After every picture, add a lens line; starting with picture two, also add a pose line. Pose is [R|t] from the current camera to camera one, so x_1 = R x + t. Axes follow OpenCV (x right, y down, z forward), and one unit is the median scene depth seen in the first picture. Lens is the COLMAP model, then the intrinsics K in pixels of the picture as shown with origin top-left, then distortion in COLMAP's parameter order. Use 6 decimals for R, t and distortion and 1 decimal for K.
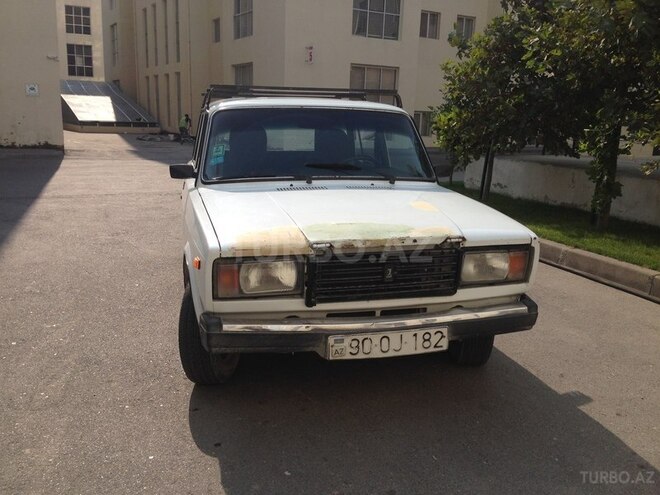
lens RADIAL K [[617.7, 0, 330.0], [0, 617.7, 247.5], [0, 0, 1]] dist [0.077390, -0.011378]
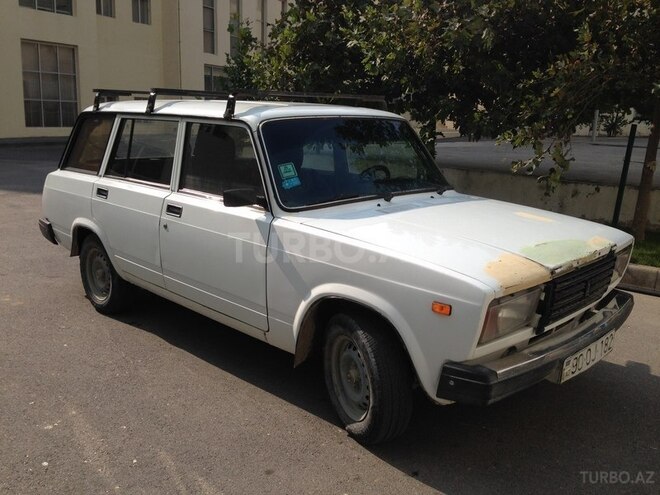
lens RADIAL K [[617.7, 0, 330.0], [0, 617.7, 247.5], [0, 0, 1]] dist [0.077390, -0.011378]
pose [[0.844020, -0.117128, 0.523366, -0.580089], [0.103418, 0.993090, 0.055472, -0.091539], [-0.526247, 0.007306, 0.850301, 0.245782]]
